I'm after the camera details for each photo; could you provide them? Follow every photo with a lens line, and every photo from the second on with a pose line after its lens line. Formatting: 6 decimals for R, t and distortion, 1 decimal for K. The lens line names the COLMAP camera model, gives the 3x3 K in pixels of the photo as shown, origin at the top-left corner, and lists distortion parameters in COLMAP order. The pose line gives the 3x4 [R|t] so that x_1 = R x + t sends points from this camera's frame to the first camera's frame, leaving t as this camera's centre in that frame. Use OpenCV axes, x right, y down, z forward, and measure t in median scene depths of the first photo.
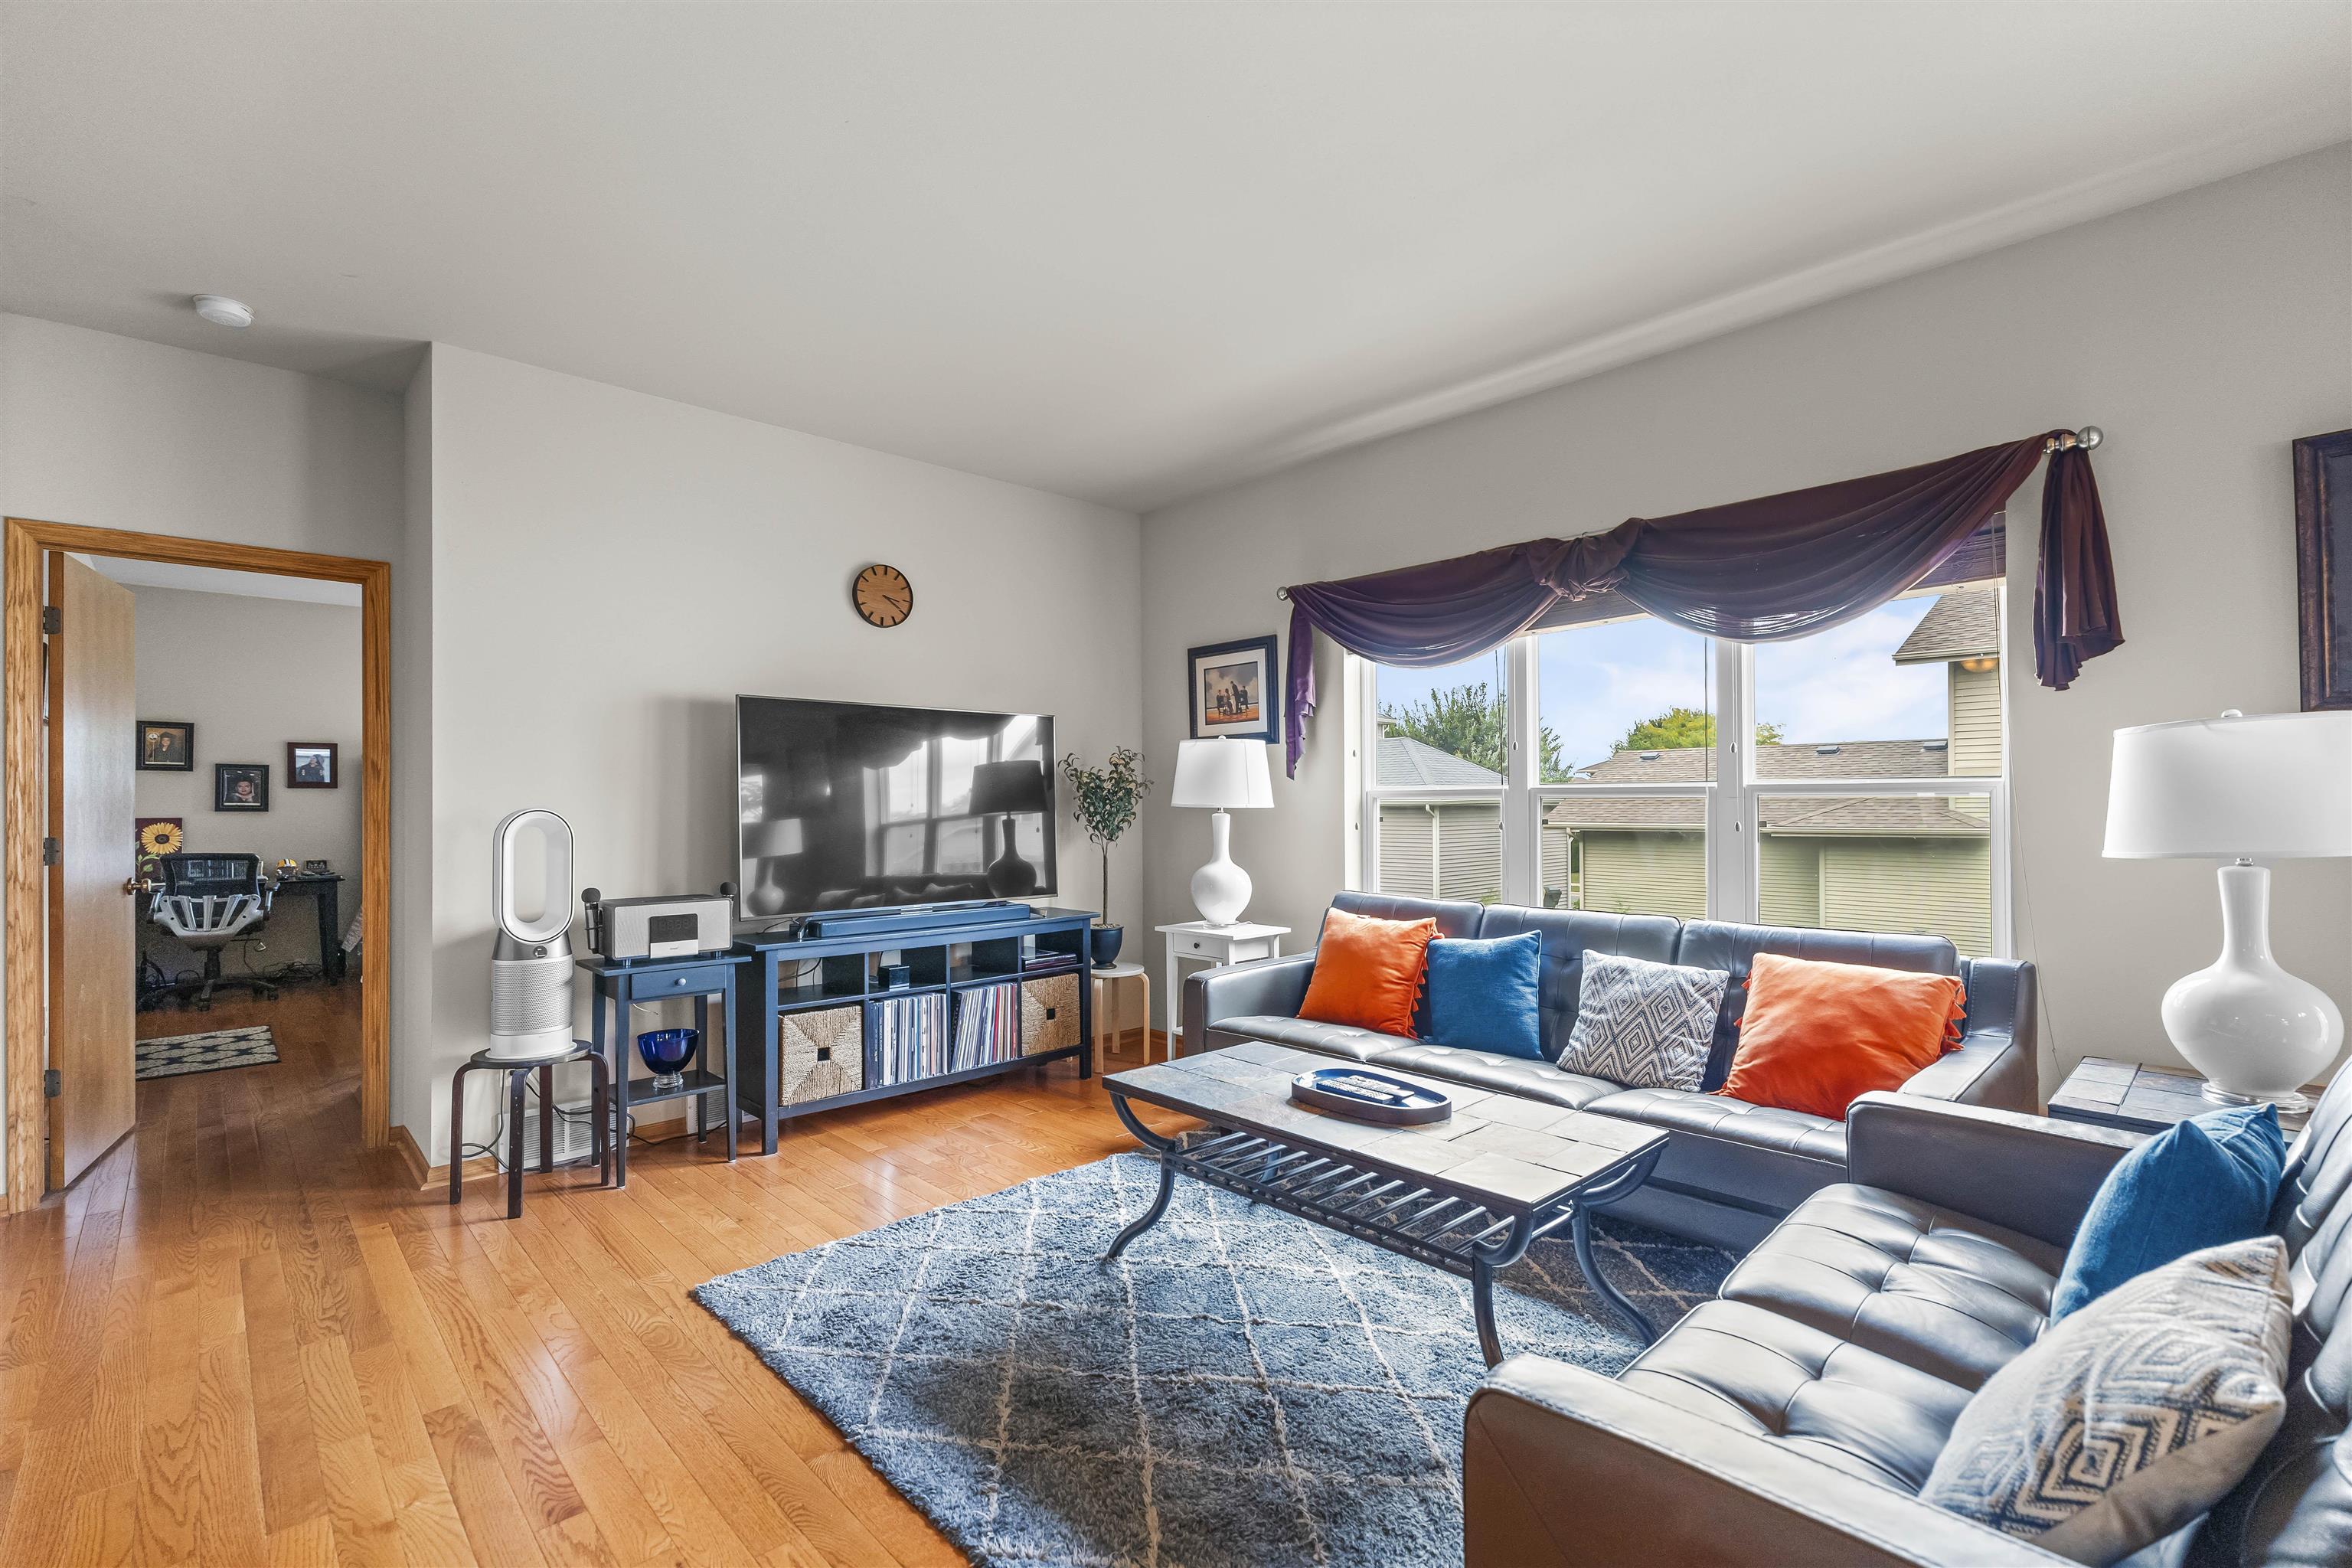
lens RADIAL K [[1043.4, 0, 1169.3], [0, 1043.4, 792.1], [0, 0, 1]] dist [0.002200, -0.000135]
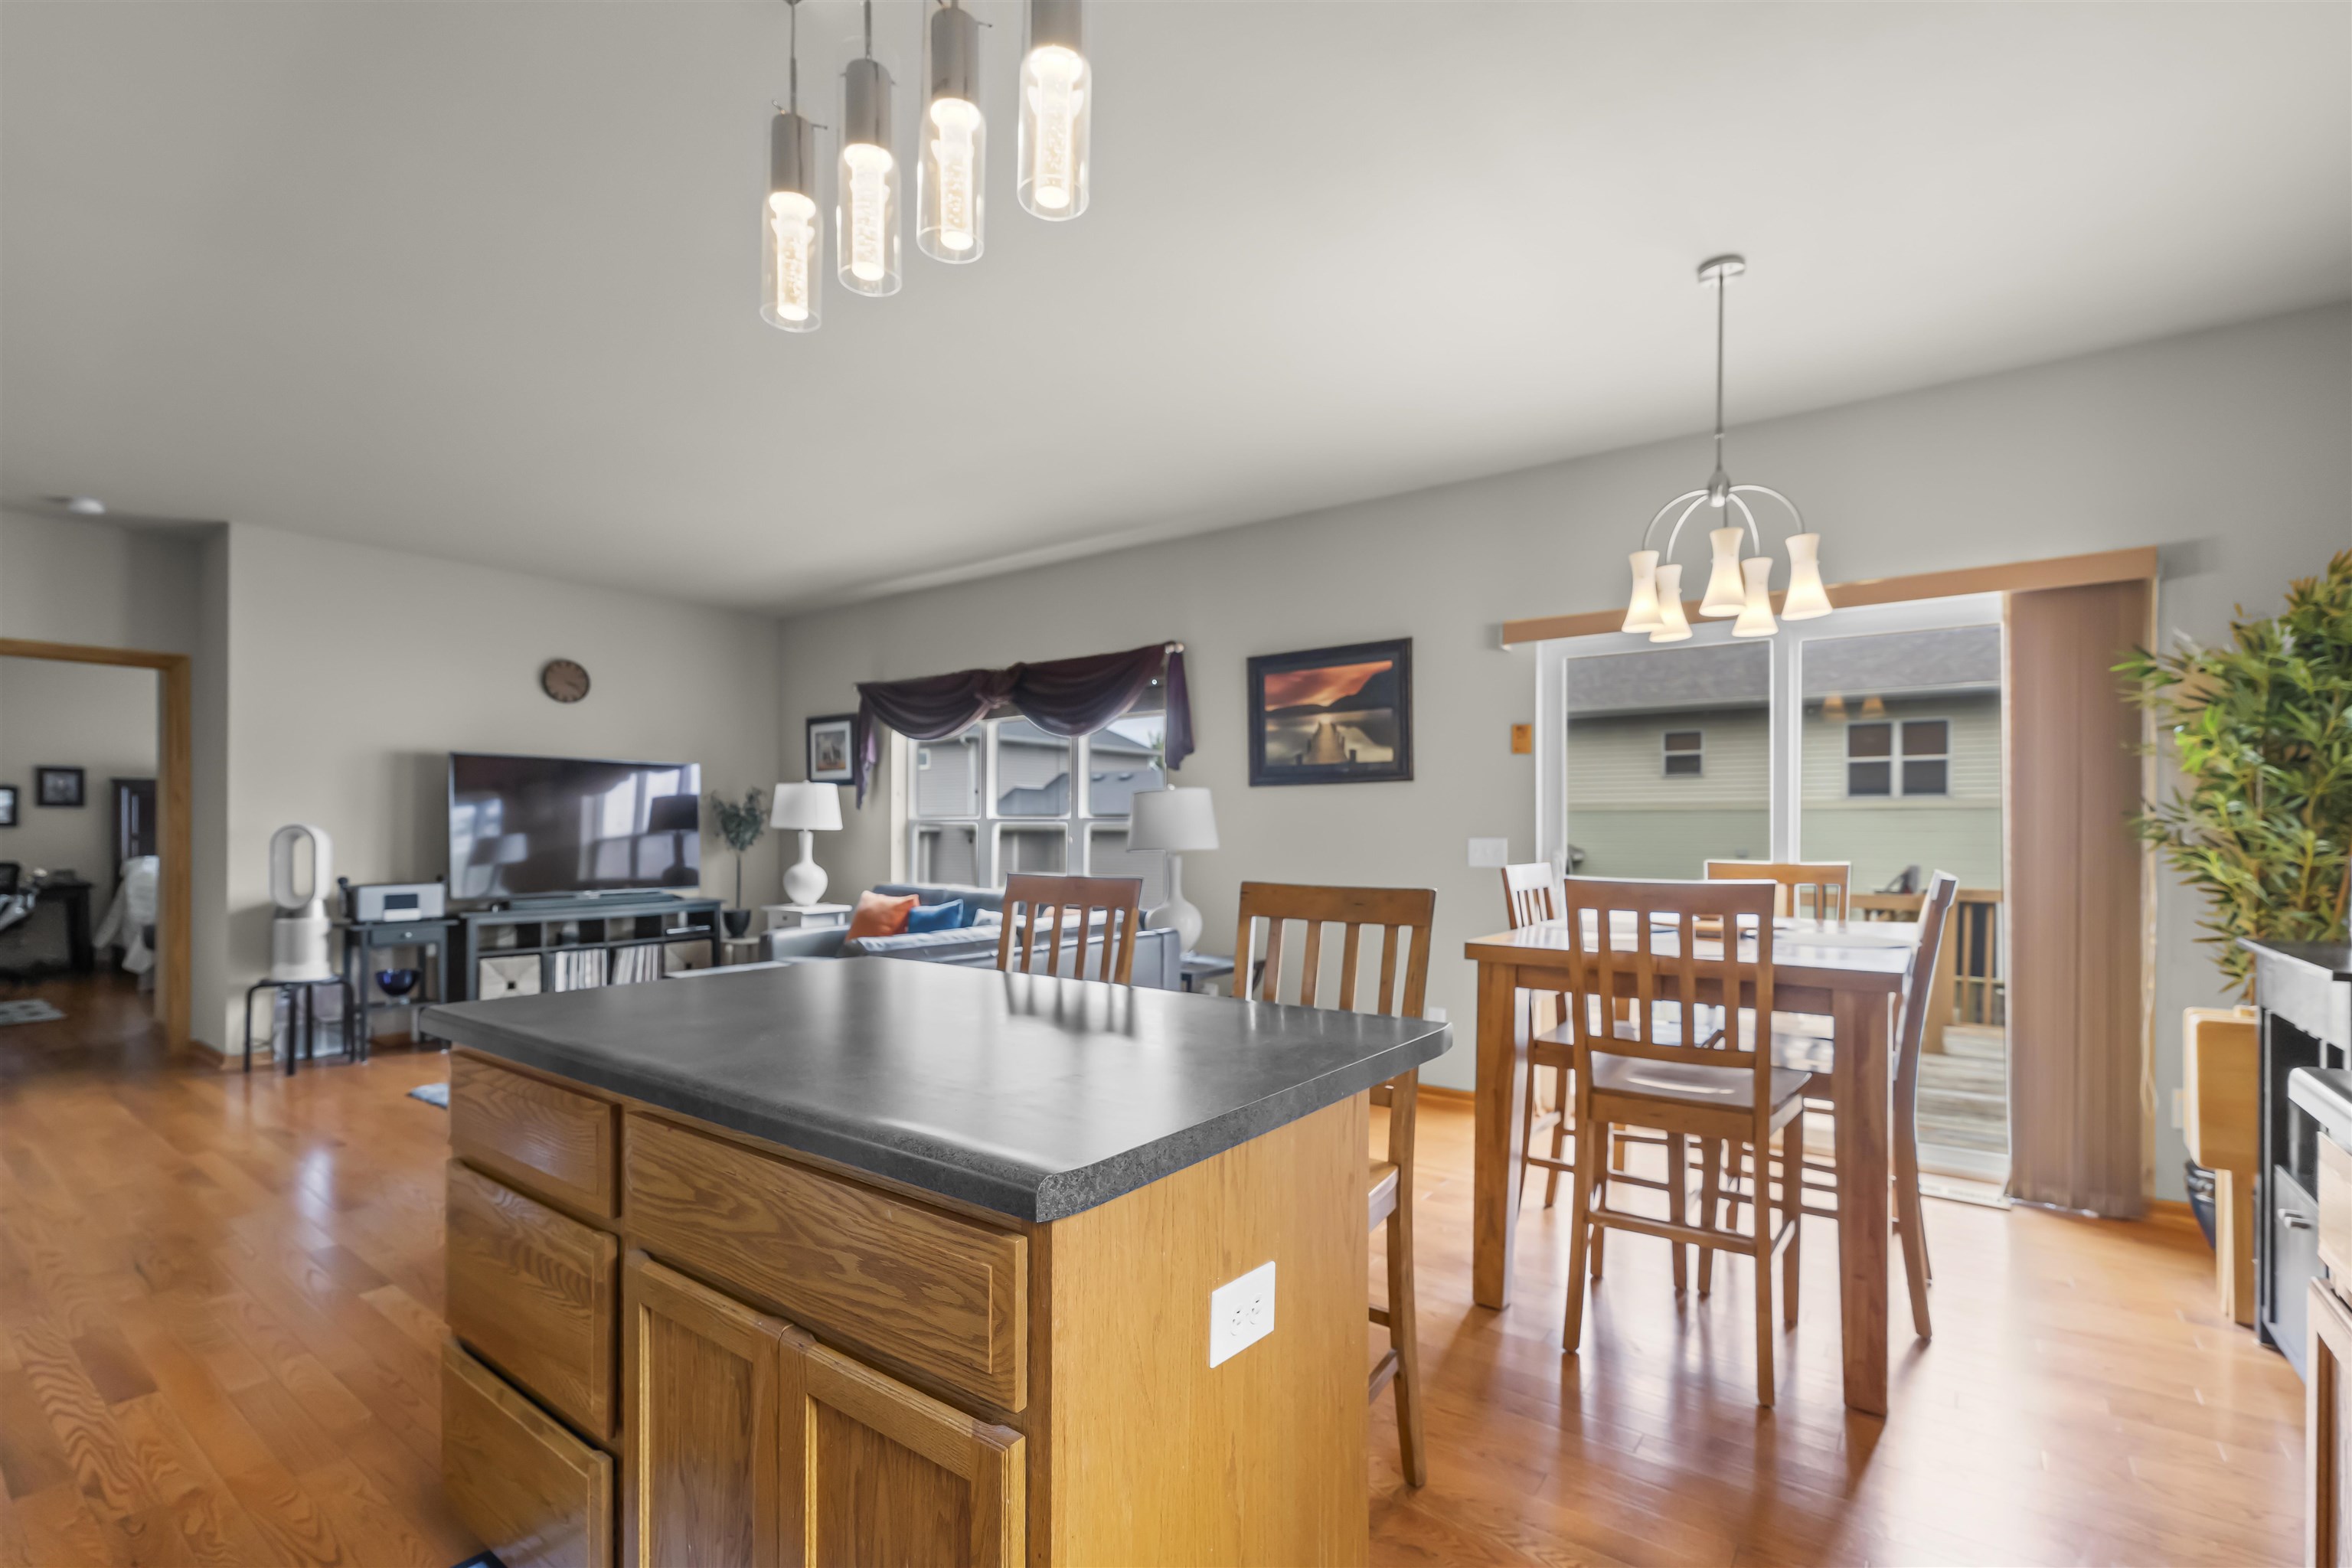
lens RADIAL K [[1019.2, 0, 1172.2], [0, 1019.2, 827.5], [0, 0, 1]] dist [-0.009847, -0.000274]
pose [[0.982080, 0.008654, 0.188267, 0.346539], [-0.010491, 0.999907, 0.008763, -0.005663], [-0.188174, -0.010581, 0.982079, -0.657542]]
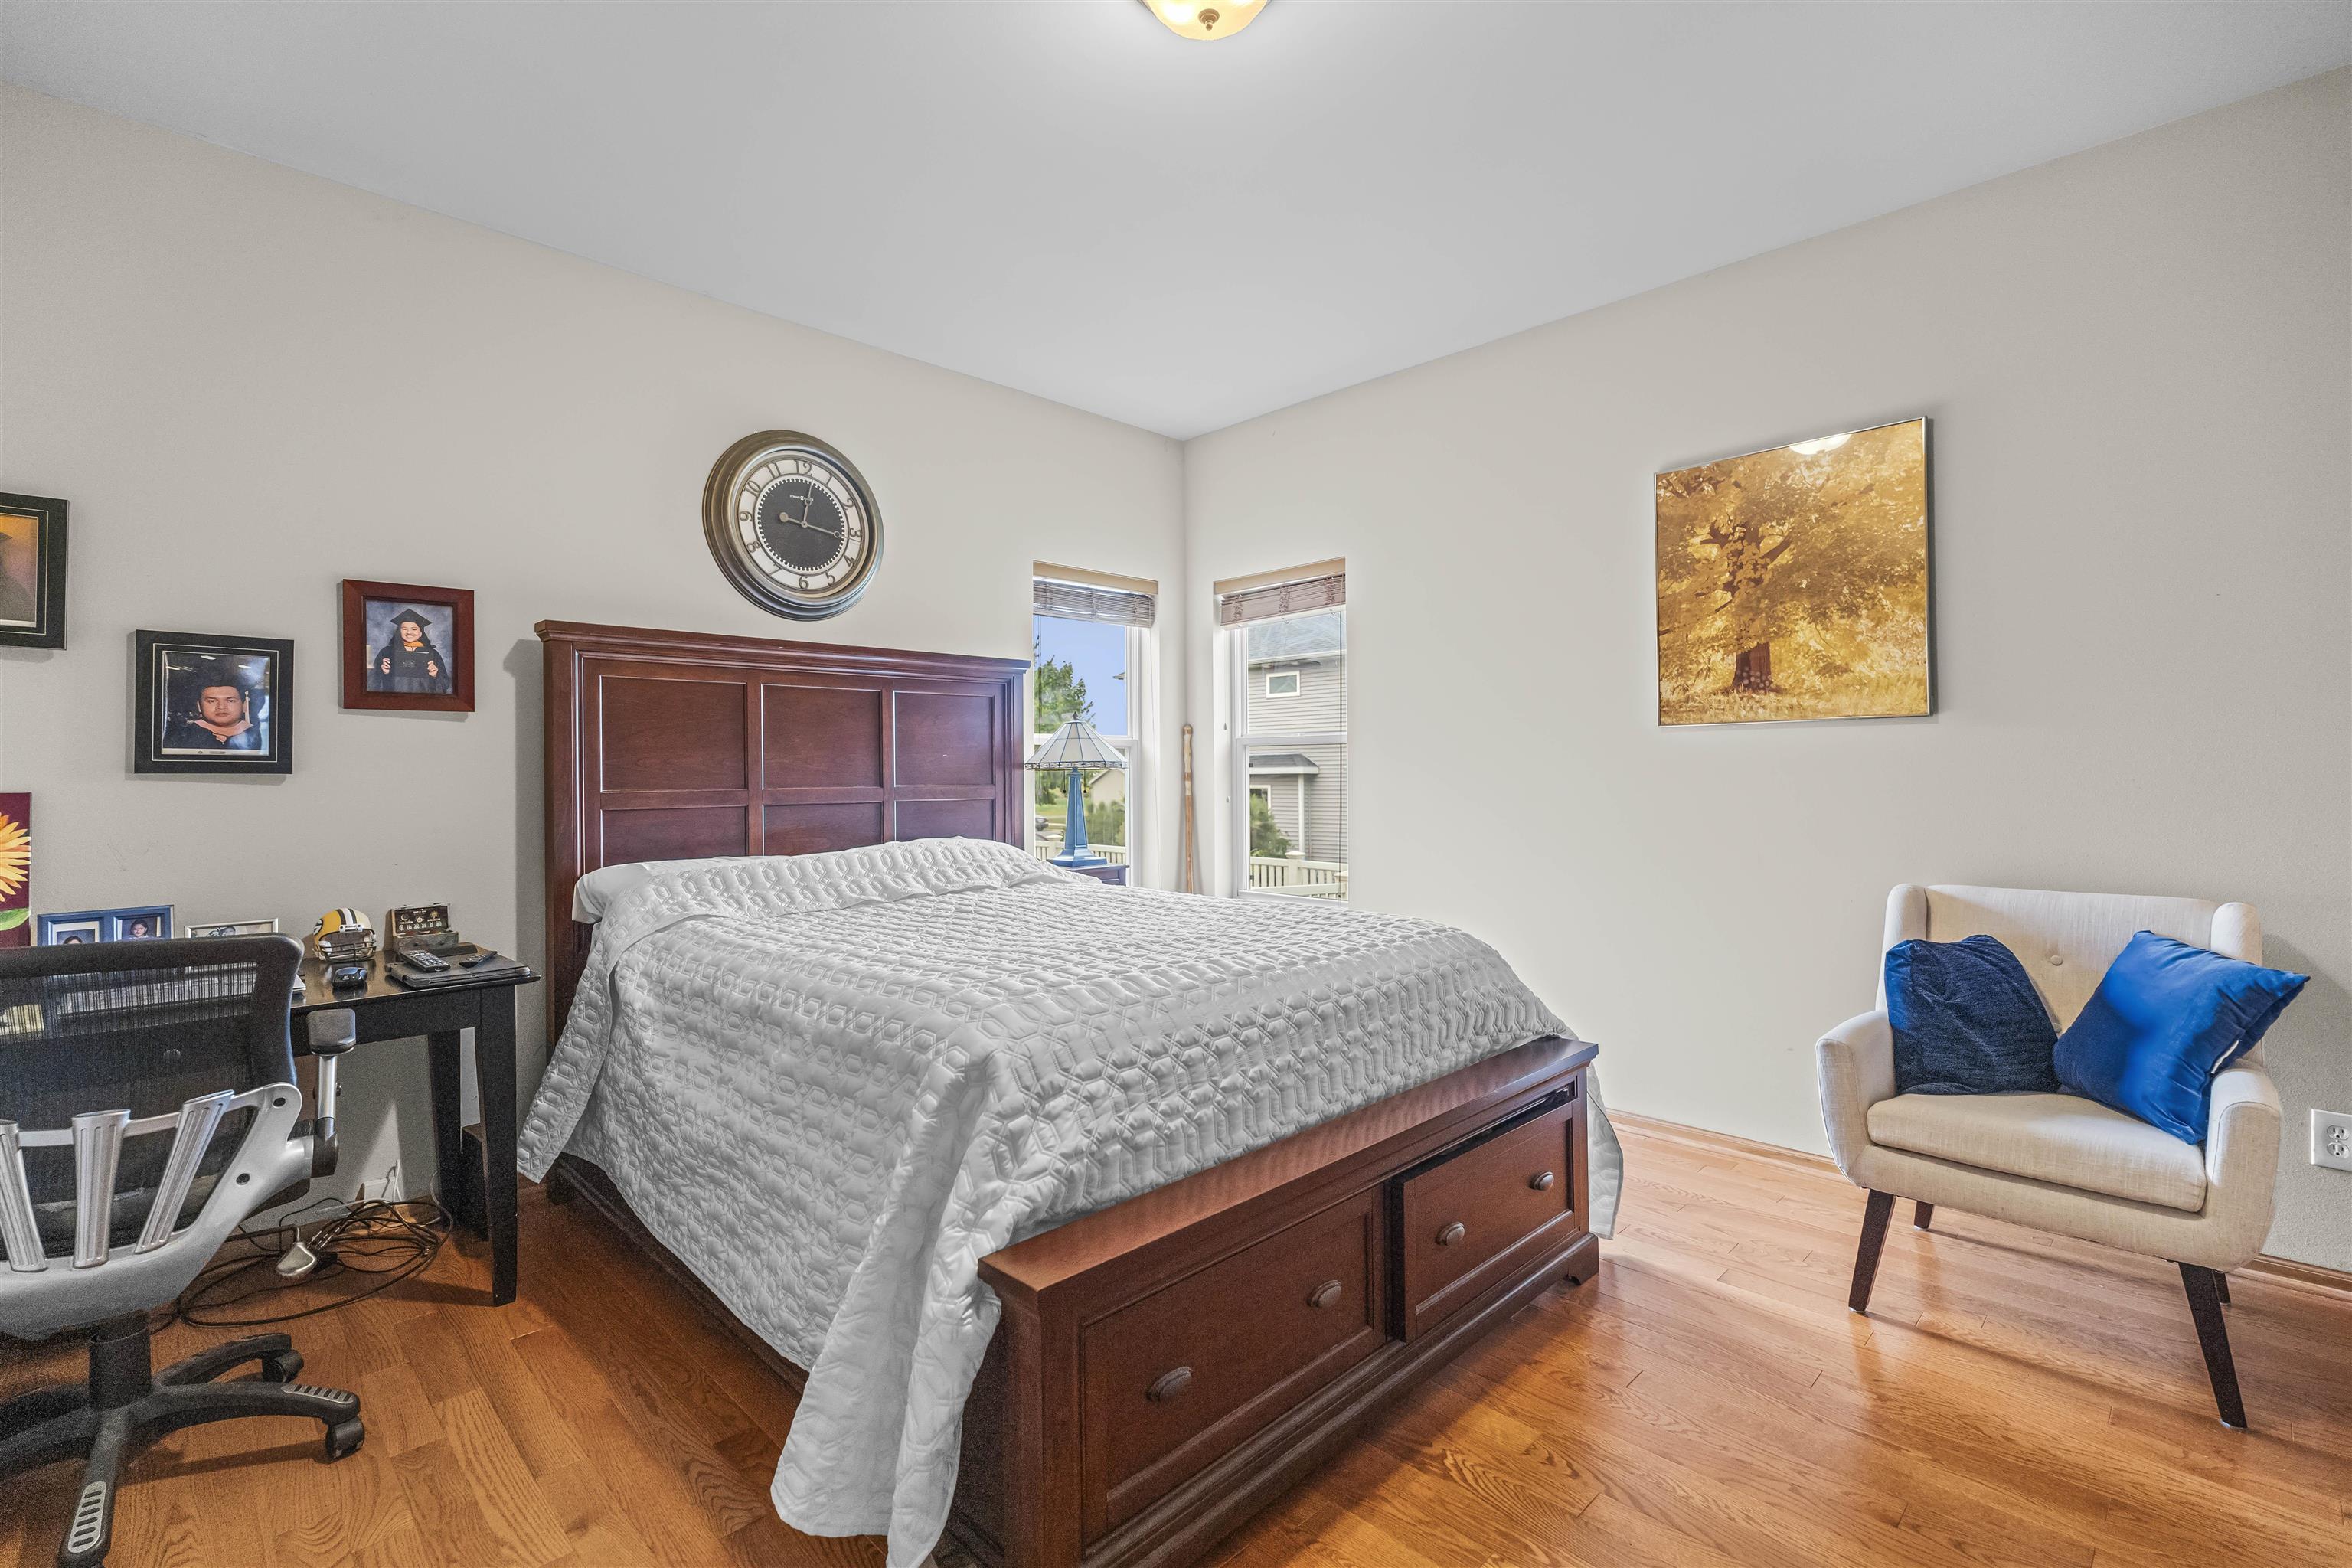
lens RADIAL K [[1046.8, 0, 1171.8], [0, 1046.8, 771.2], [0, 0, 1]] dist [-0.001503, -0.000371]
pose [[0.999656, 0.001451, 0.026189, -1.247091], [-0.001875, 0.999868, 0.016150, 0.026116], [-0.026162, -0.016194, 0.999527, 1.388489]]
